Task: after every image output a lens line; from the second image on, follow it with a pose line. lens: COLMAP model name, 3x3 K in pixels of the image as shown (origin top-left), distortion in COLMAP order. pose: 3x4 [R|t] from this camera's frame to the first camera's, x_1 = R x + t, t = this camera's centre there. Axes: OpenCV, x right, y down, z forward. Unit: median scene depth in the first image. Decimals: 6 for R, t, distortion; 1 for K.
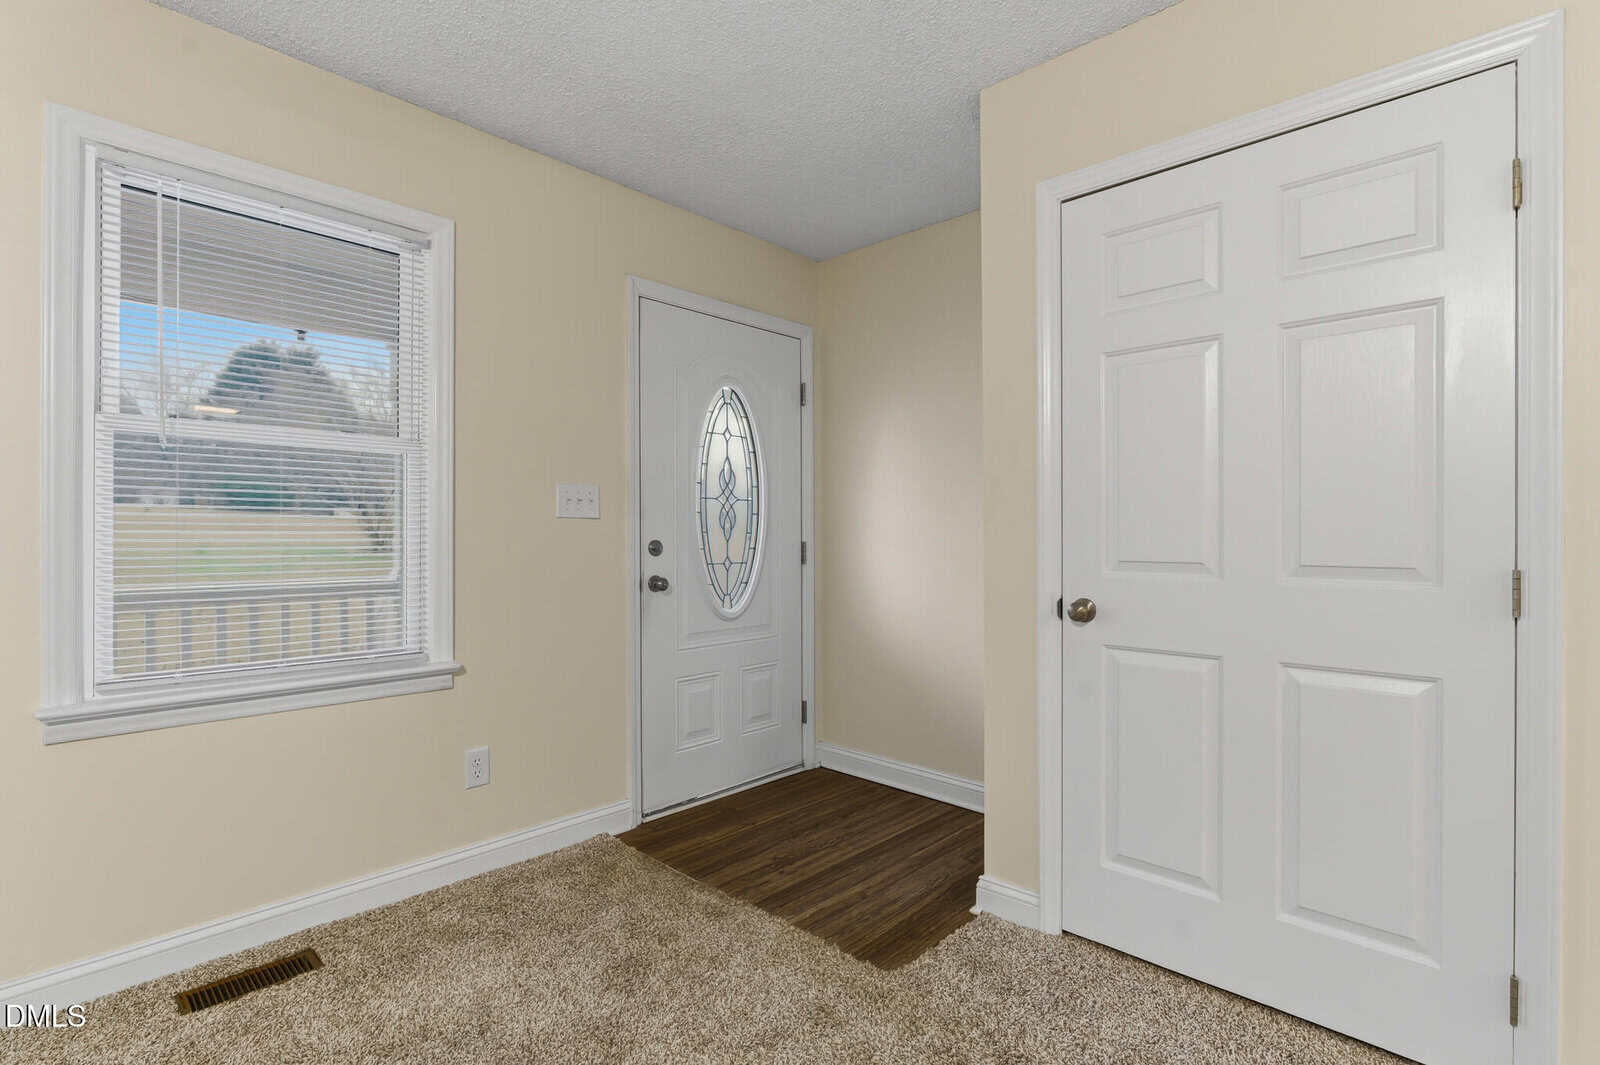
lens RADIAL K [[766.2, 0, 760.3], [0, 766.2, 530.2], [0, 0, 1]] dist [-0.001555, -0.000942]
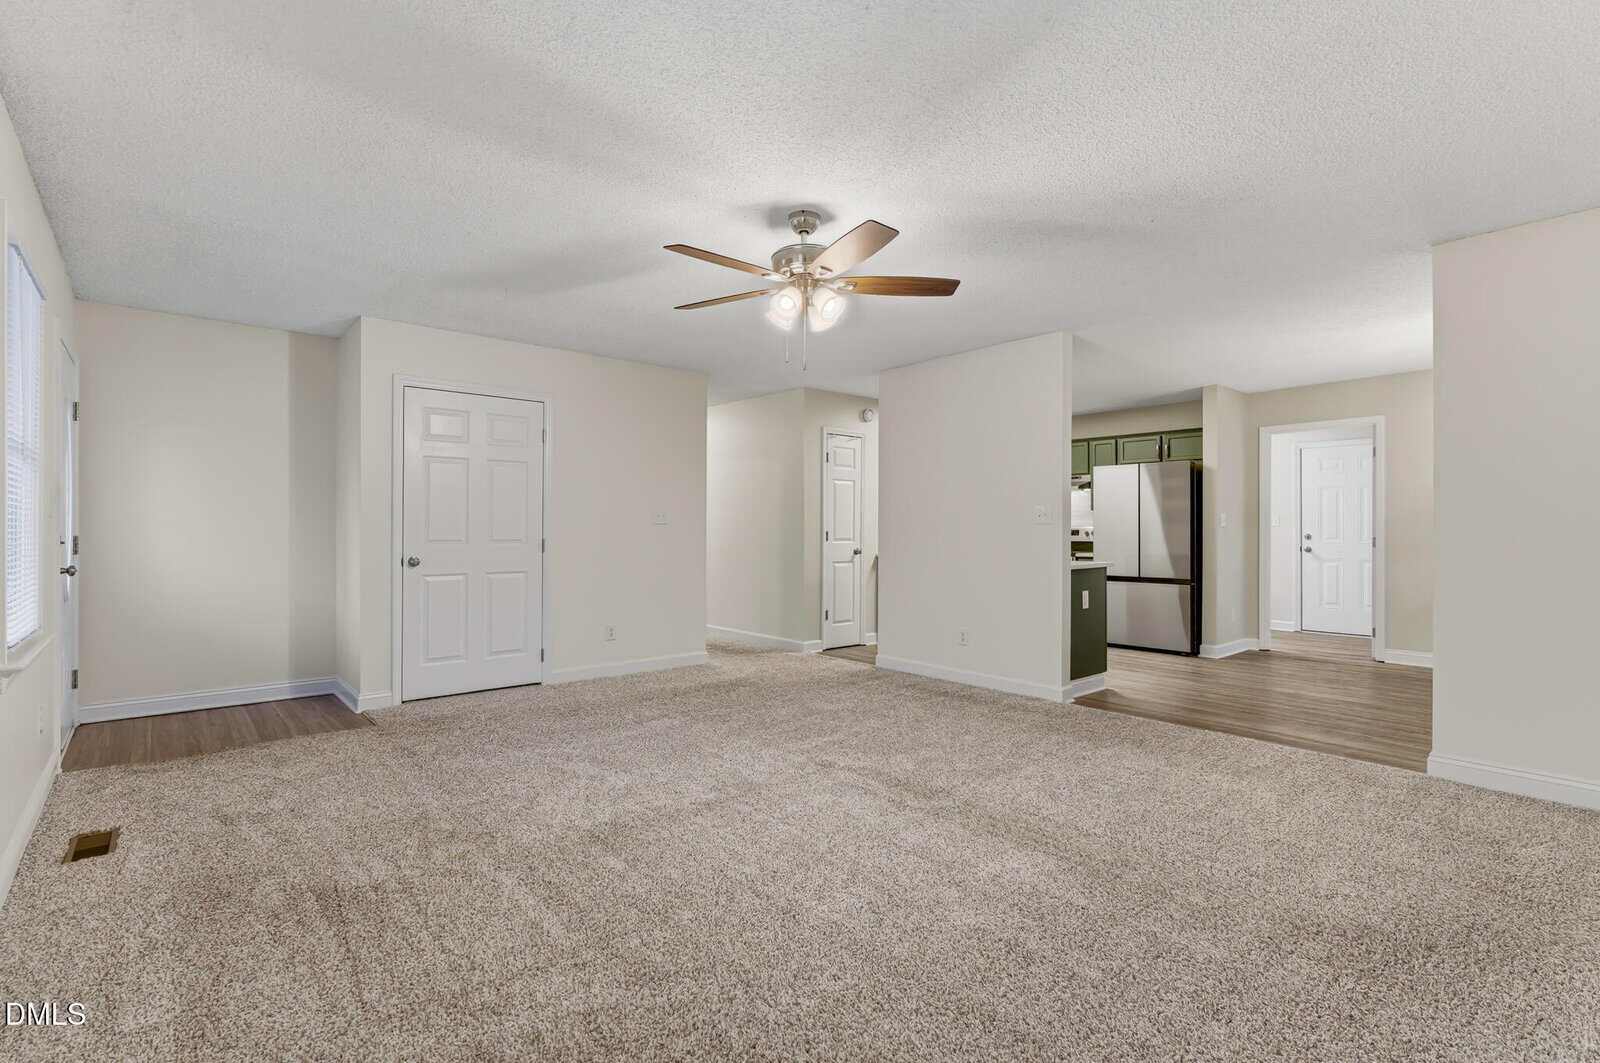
lens RADIAL K [[733.9, 0, 793.8], [0, 733.9, 526.9], [0, 0, 1]] dist [0.000168, -0.000377]
pose [[0.091975, -0.001588, 0.995760, -1.454469], [-0.005667, 0.999982, 0.002118, -0.013402], [-0.995745, -0.005838, 0.091964, -0.327053]]
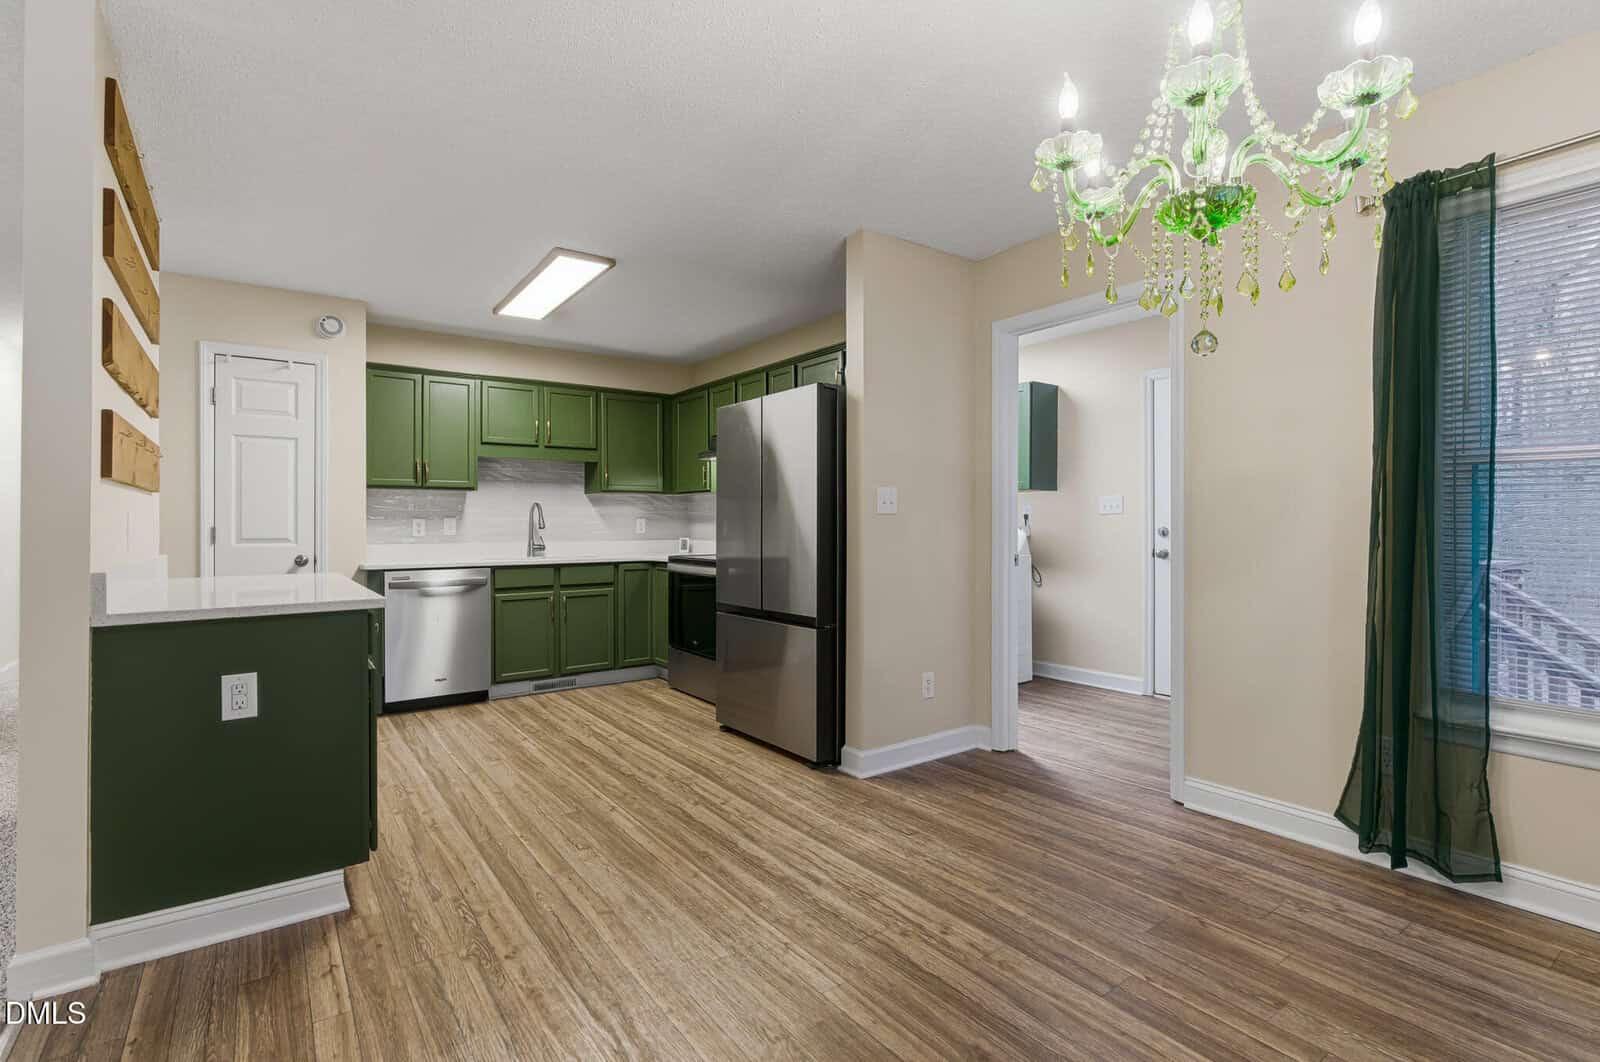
lens RADIAL K [[745.8, 0, 798.1], [0, 745.8, 519.3], [0, 0, 1]] dist [-0.000402, -0.000571]
pose [[0.167152, 0.000378, 0.985931, -0.025797], [-0.001184, 0.999999, -0.000183, -0.007359], [-0.985930, -0.001137, 0.167153, -1.723217]]
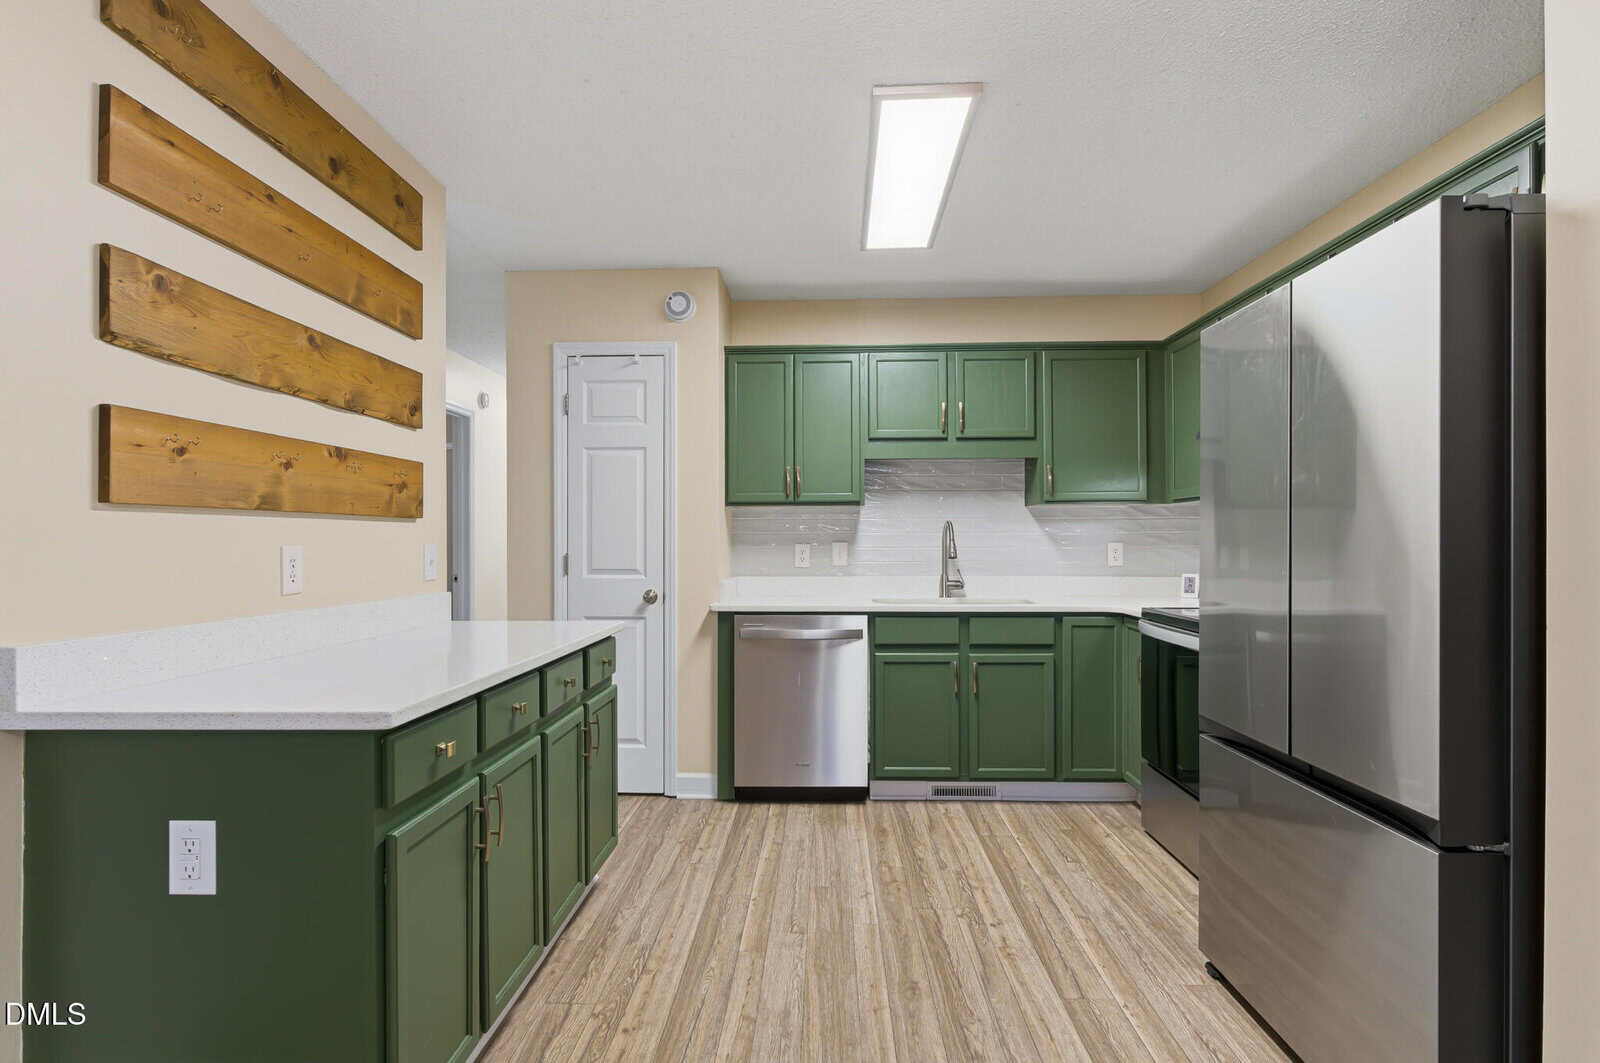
lens RADIAL K [[832.9, 0, 792.3], [0, 832.9, 538.5], [0, 0, 1]] dist [-0.002536, 0.001876]
pose [[0.744368, -0.004050, 0.667757, 0.627177], [0.002139, 0.999991, 0.003681, -0.026341], [-0.667766, -0.001312, 0.744370, -1.656317]]
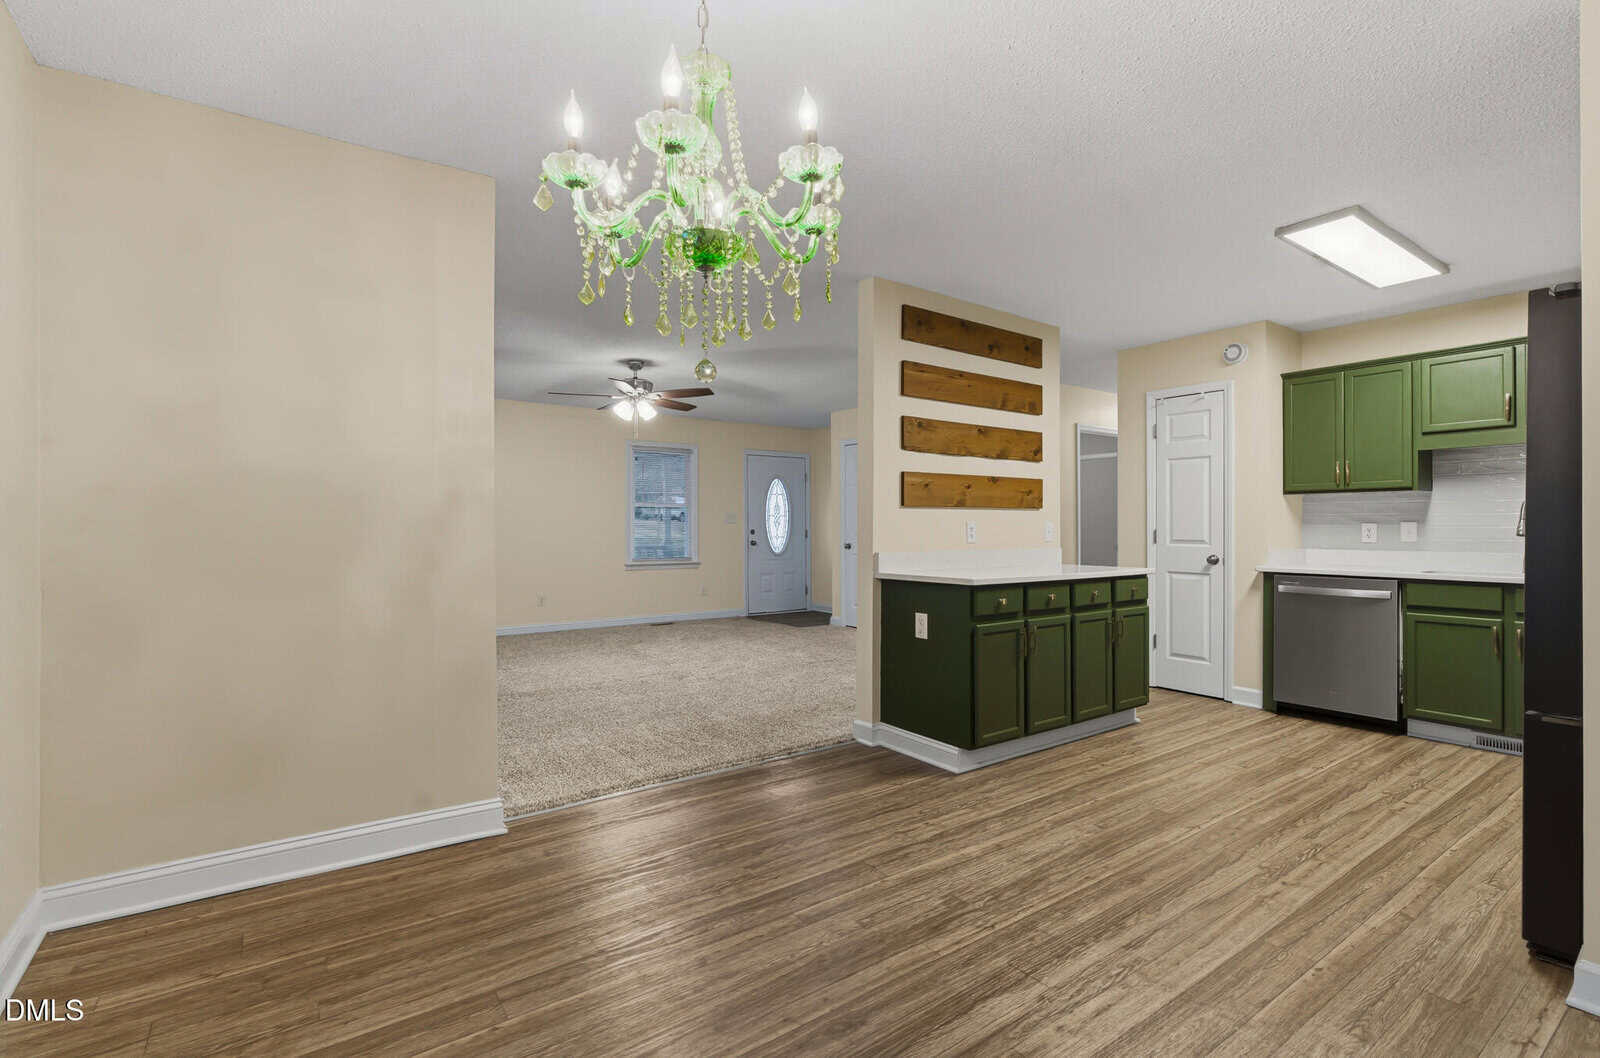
lens RADIAL K [[733.9, 0, 793.8], [0, 733.9, 524.4], [0, 0, 1]] dist [0.000168, -0.000377]
pose [[0.984212, -0.004549, -0.176934, 0.710407], [0.004907, 0.999987, 0.001588, -0.015594], [0.176925, -0.002432, 0.984221, -2.464907]]
